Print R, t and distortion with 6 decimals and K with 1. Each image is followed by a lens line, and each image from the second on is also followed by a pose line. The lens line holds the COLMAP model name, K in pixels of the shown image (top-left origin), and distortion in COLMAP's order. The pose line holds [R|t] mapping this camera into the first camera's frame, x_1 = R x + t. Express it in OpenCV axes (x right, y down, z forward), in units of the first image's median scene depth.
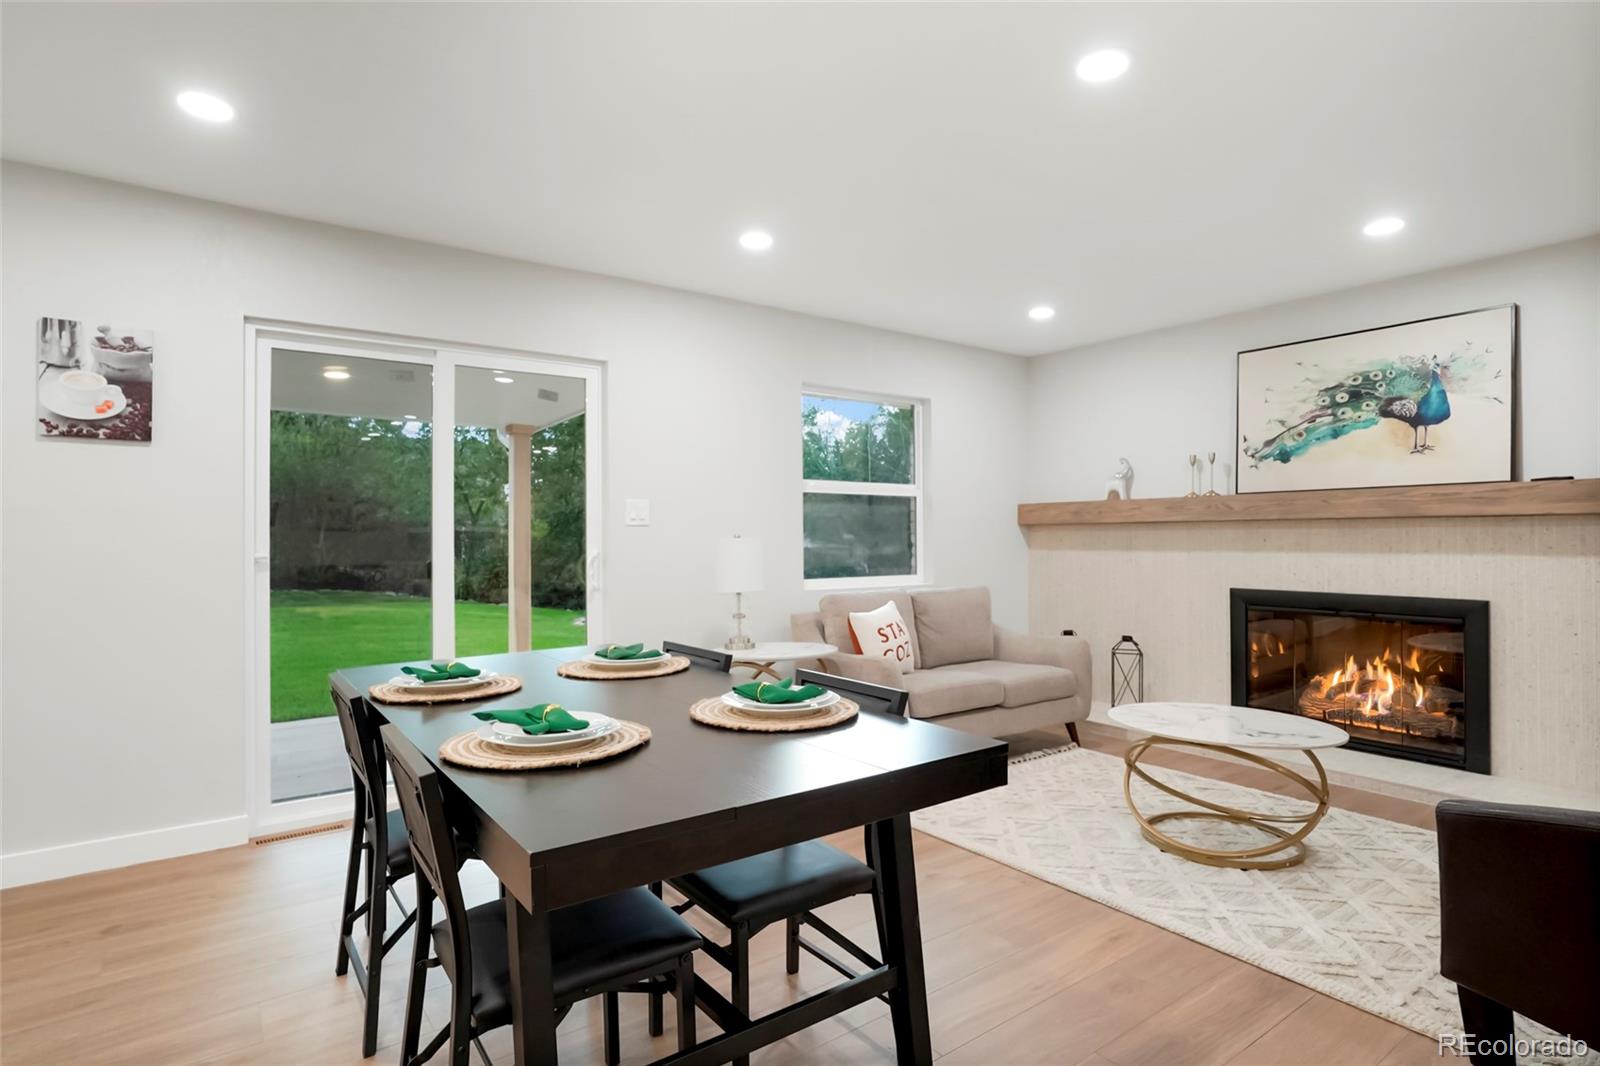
lens RADIAL K [[832.5, 0, 800.0], [0, 832.5, 533.0], [0, 0, 1]] dist [-0.052549, 0.039823]
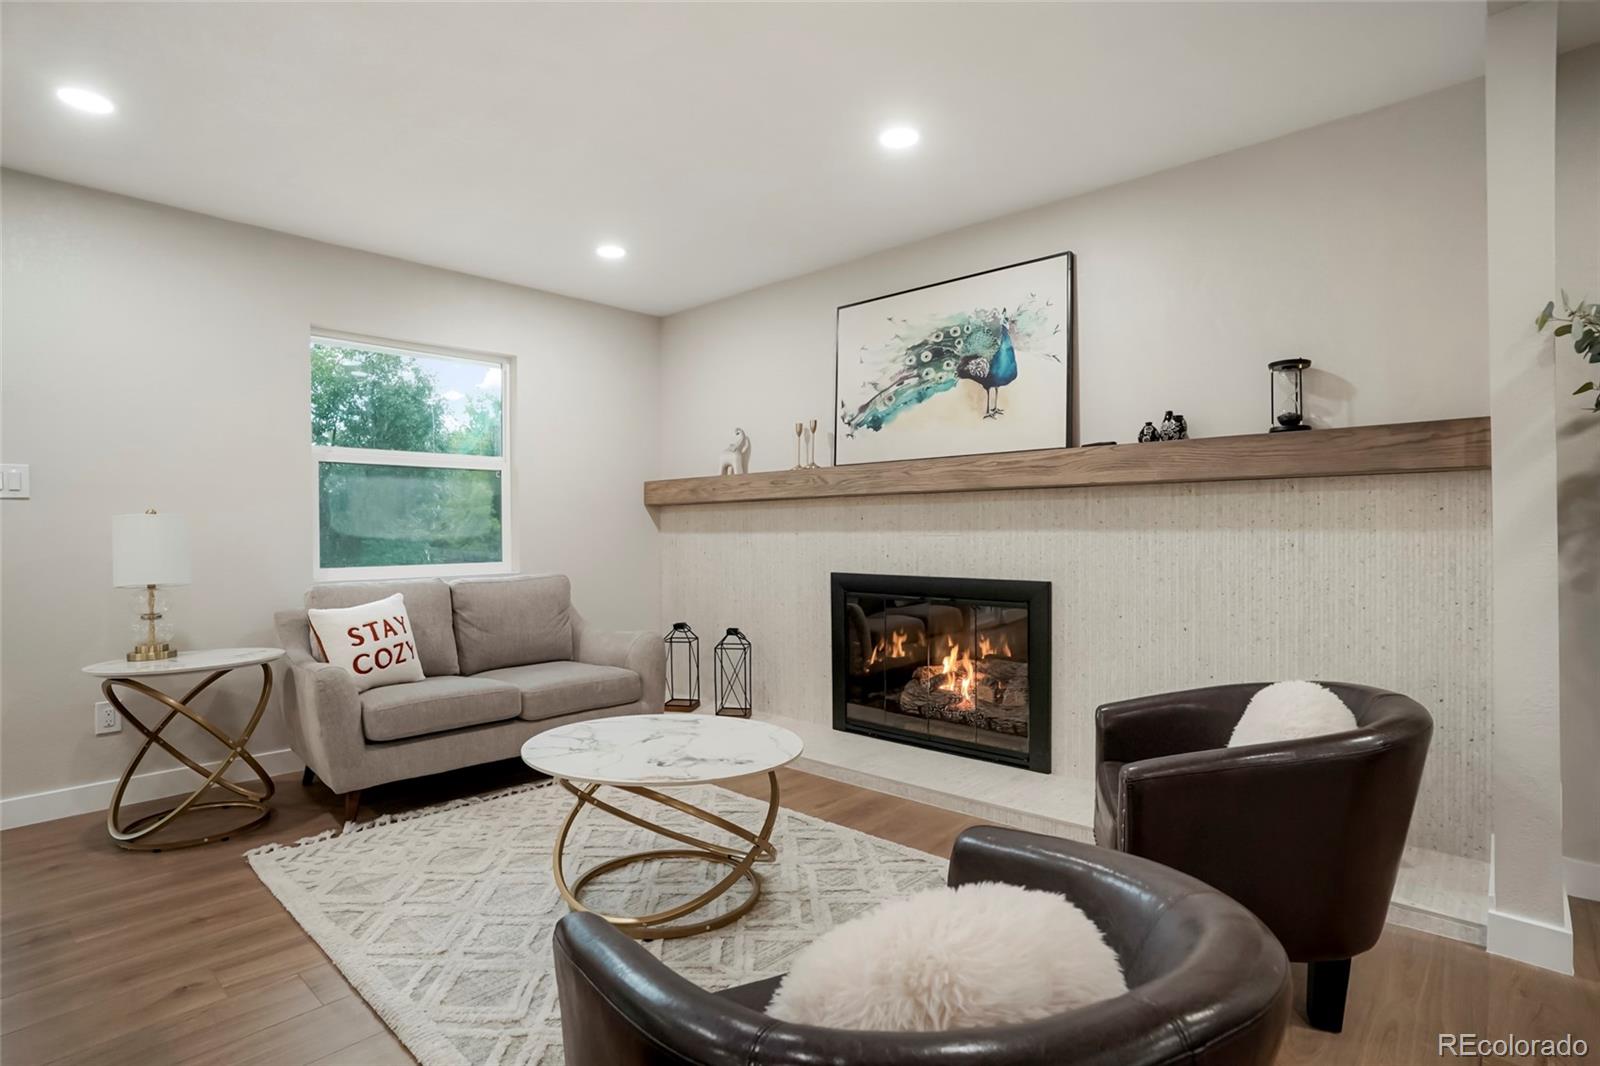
lens RADIAL K [[808.9, 0, 796.7], [0, 808.9, 536.0], [0, 0, 1]] dist [-0.058779, 0.033798]
pose [[0.981613, -0.006470, 0.190772, 0.360482], [0.004008, 0.999904, 0.013289, 0.017658], [-0.190839, -0.012281, 0.981544, 0.168265]]
